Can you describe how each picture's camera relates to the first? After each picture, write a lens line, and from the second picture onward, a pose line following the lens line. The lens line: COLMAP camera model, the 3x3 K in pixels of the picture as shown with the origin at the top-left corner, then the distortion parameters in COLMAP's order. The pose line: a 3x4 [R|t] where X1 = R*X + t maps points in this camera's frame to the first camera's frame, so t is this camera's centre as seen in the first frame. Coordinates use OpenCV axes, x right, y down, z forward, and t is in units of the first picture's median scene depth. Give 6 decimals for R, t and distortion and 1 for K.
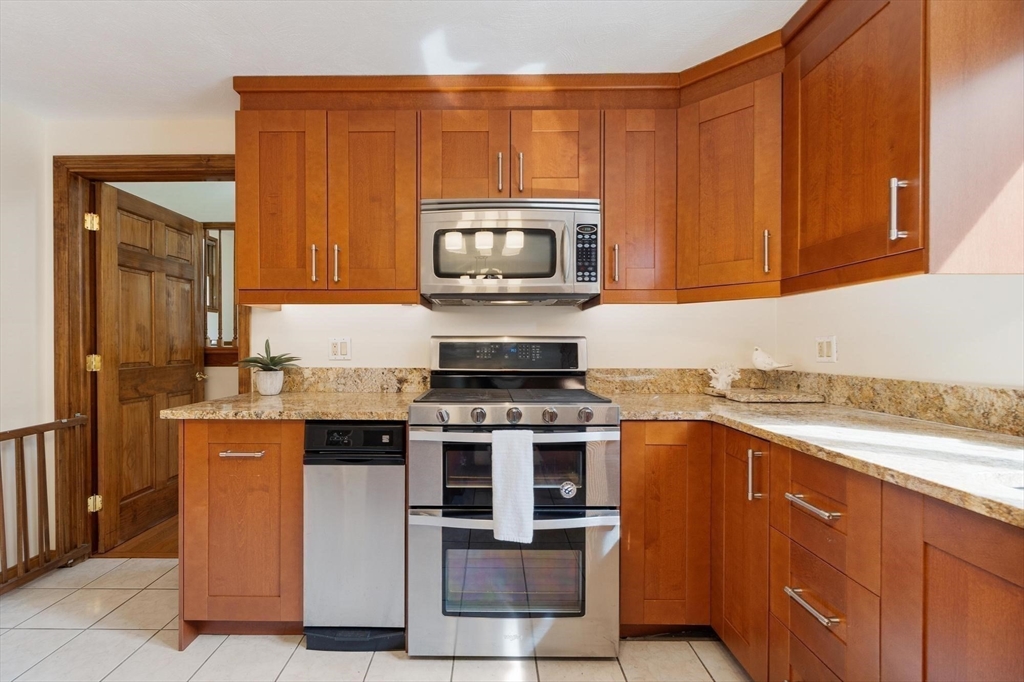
lens RADIAL K [[452.5, 0, 483.9], [0, 452.5, 347.3], [0, 0, 1]] dist [0.000724, -0.000423]
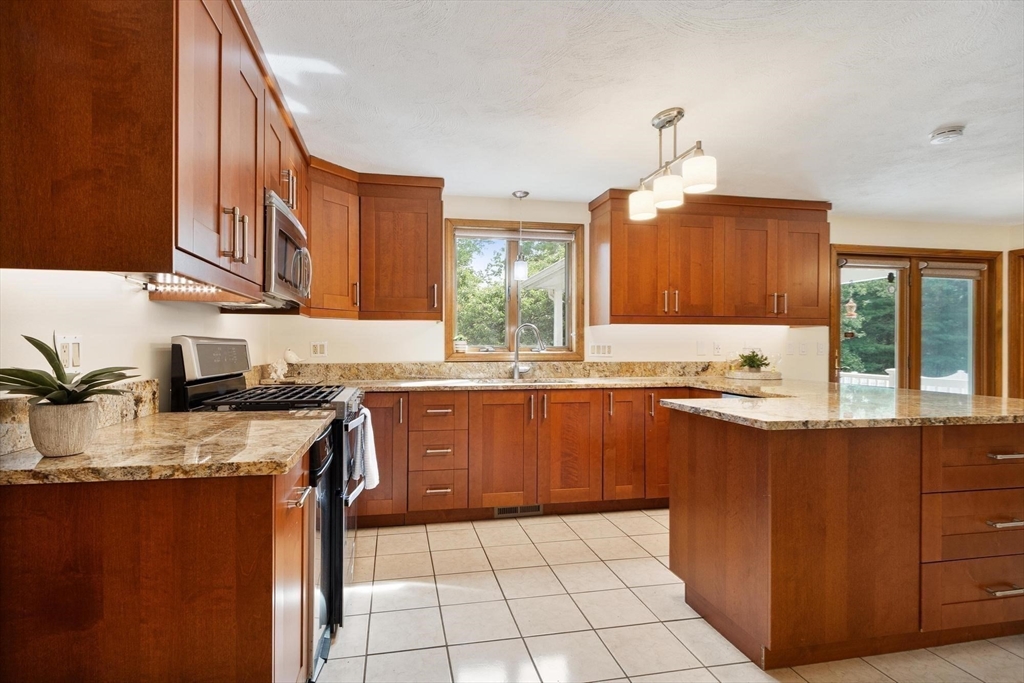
lens RADIAL K [[479.2, 0, 486.8], [0, 479.2, 347.4], [0, 0, 1]] dist [0.000994, -0.000167]
pose [[-0.189041, -0.002055, 0.981967, -1.171229], [0.005264, 0.999981, 0.003106, -0.005495], [-0.981955, 0.005756, -0.189027, 0.752209]]
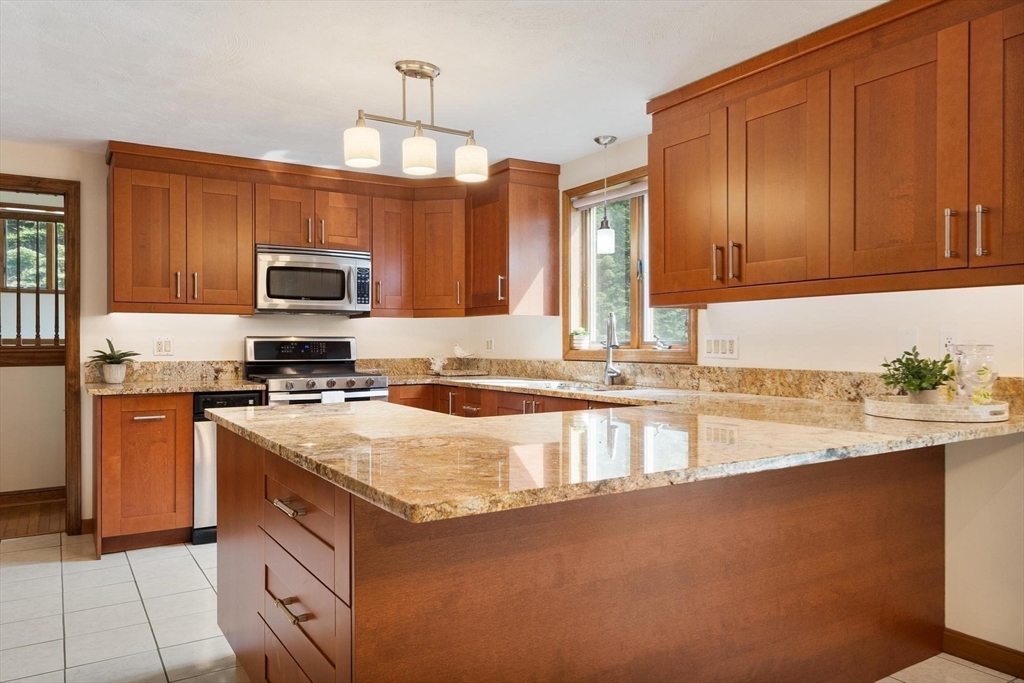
lens RADIAL K [[689.6, 0, 505.1], [0, 689.6, 346.2], [0, 0, 1]] dist [0.005414, -0.003202]
pose [[0.831545, -0.005076, 0.555434, -0.715361], [0.005379, 0.999985, 0.001086, 0.006819], [-0.555431, 0.002085, 0.831560, -1.320219]]
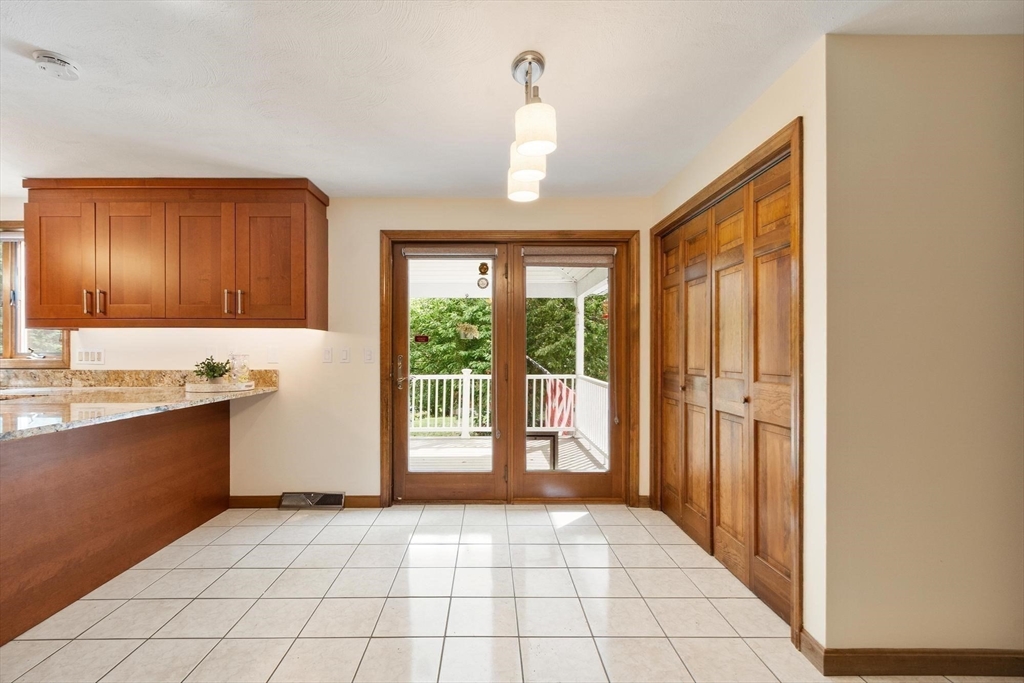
lens RADIAL K [[452.5, 0, 470.7], [0, 452.5, 352.9], [0, 0, 1]] dist [0.000724, -0.000423]
pose [[-0.019448, -0.002033, 0.999809, -1.046321], [0.006168, 0.999979, 0.002153, 0.004770], [-0.999792, 0.006209, -0.019435, -1.588769]]
